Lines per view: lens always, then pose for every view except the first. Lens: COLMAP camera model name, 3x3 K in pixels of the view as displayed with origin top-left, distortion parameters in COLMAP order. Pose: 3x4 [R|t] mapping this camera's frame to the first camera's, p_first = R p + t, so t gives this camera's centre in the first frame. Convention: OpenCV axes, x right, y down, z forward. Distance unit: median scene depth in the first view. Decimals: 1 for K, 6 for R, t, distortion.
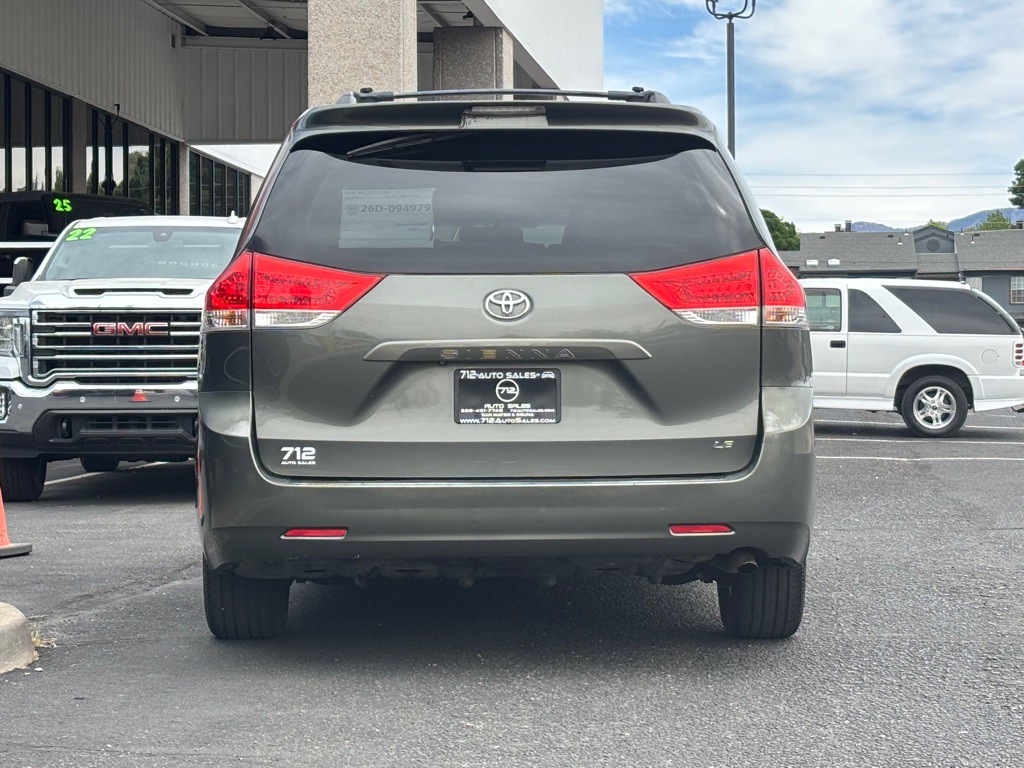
lens RADIAL K [[2451.9, 0, 518.0], [0, 2451.9, 366.8], [0, 0, 1]] dist [0.261030, -0.760109]
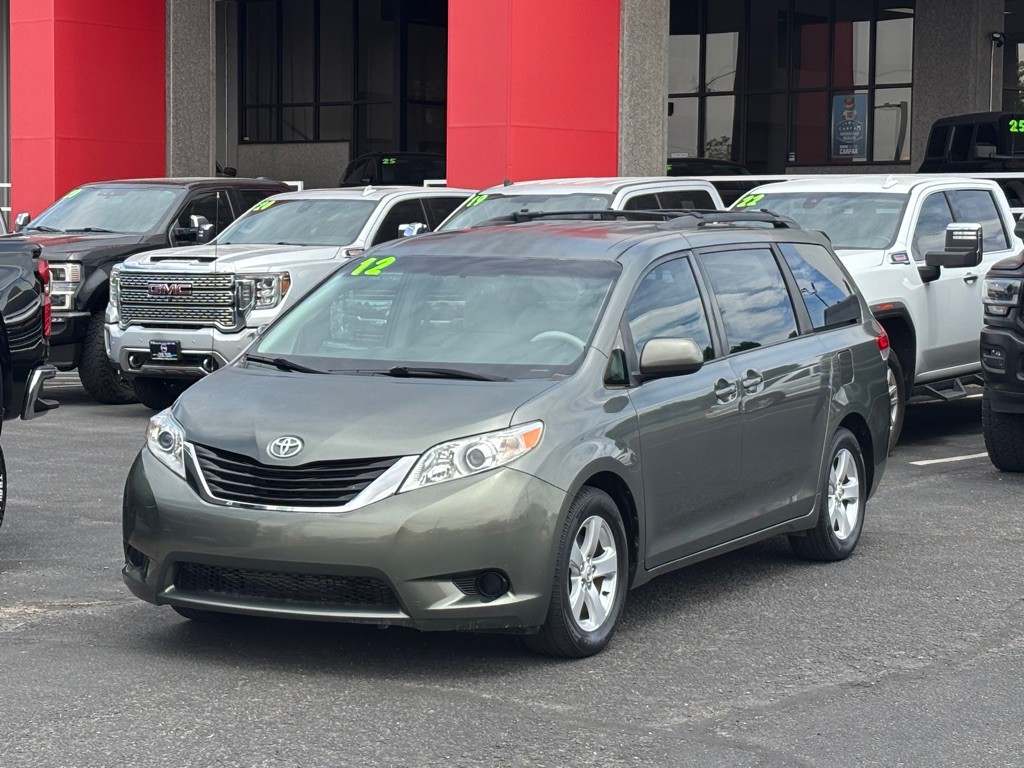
lens RADIAL K [[2448.4, 0, 495.1], [0, 2448.4, 383.5], [0, 0, 1]] dist [0.270515, -0.827608]
pose [[0.813900, 0.046248, -0.579162, 0.643156], [-0.002331, 0.997079, 0.076346, -0.099248], [0.581001, -0.060788, 0.811630, 0.094661]]
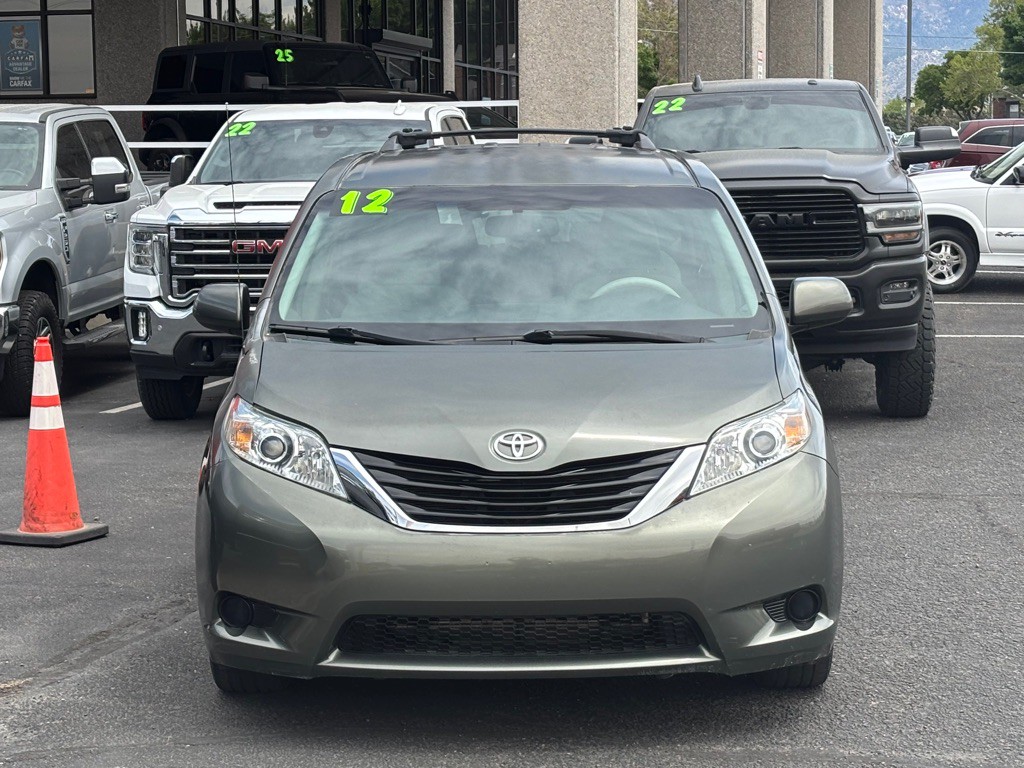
lens RADIAL K [[2446.0, 0, 510.4], [0, 2446.0, 387.5], [0, 0, 1]] dist [0.294491, -1.265551]
pose [[0.990365, 0.003647, -0.138437, 0.100466], [0.010505, 0.994795, 0.101355, -0.088505], [0.138086, -0.101833, 0.985171, 0.134907]]
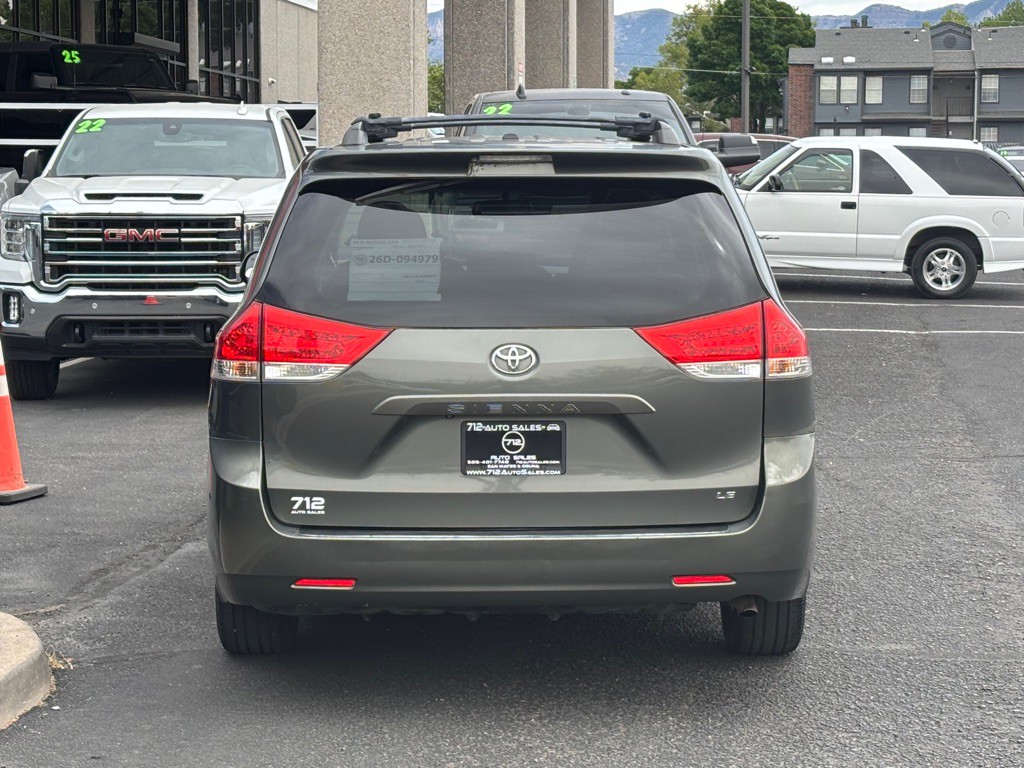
lens RADIAL K [[2451.9, 0, 518.0], [0, 2451.9, 366.8], [0, 0, 1]] dist [0.261030, -0.760109]
pose [[0.999983, 0.003527, -0.004650, 0.001648], [-0.003097, 0.995989, 0.089424, -0.083031], [0.004947, -0.089408, 0.995983, -0.006544]]
